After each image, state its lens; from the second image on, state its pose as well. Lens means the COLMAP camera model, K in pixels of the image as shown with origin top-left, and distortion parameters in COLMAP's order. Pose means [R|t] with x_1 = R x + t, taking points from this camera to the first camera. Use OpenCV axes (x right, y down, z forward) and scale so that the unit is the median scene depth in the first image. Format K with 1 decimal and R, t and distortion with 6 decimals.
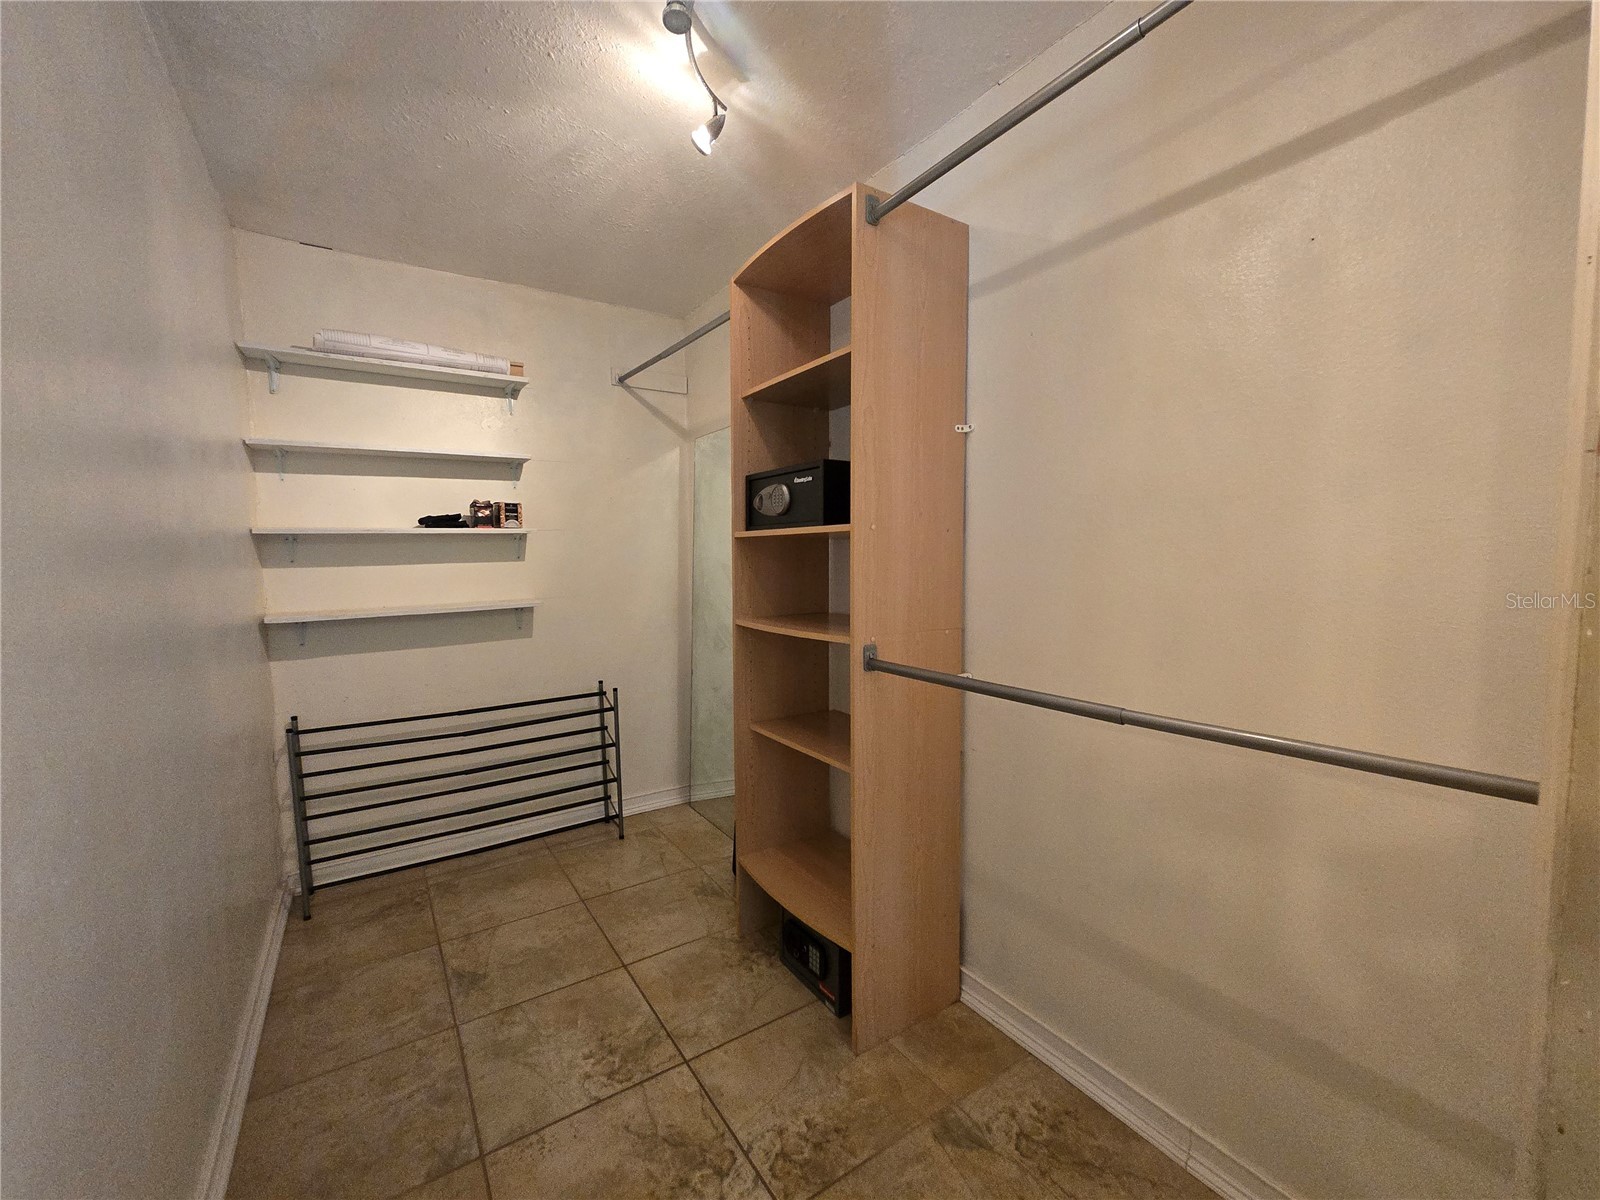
lens RADIAL K [[650.6, 0, 802.3], [0, 650.6, 596.7], [0, 0, 1]] dist [0.002972, 0.000247]
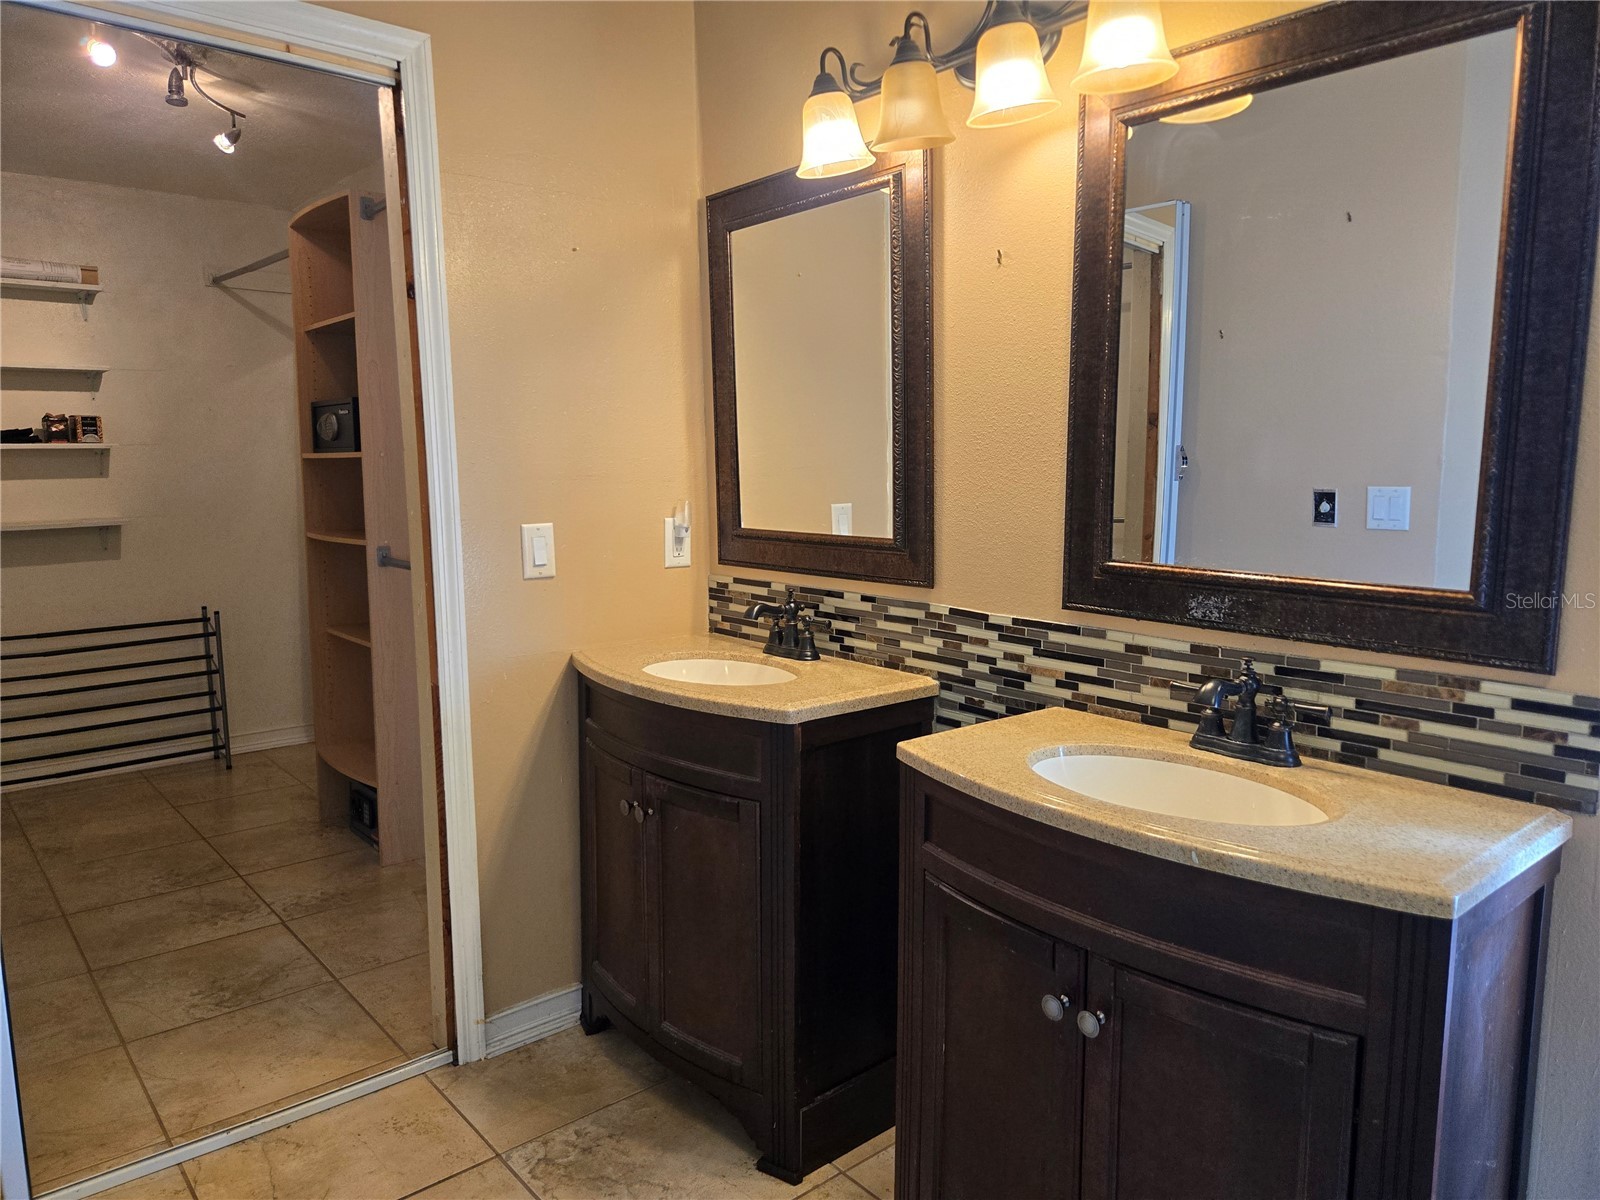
lens RADIAL K [[1085.2, 0, 804.8], [0, 1085.2, 601.5], [0, 0, 1]] dist [0.092414, -0.073125]
pose [[0.993796, -0.004910, 0.111108, 0.426438], [-0.001058, 0.998563, 0.053584, 0.040300], [-0.111211, -0.053369, 0.992363, -0.777418]]
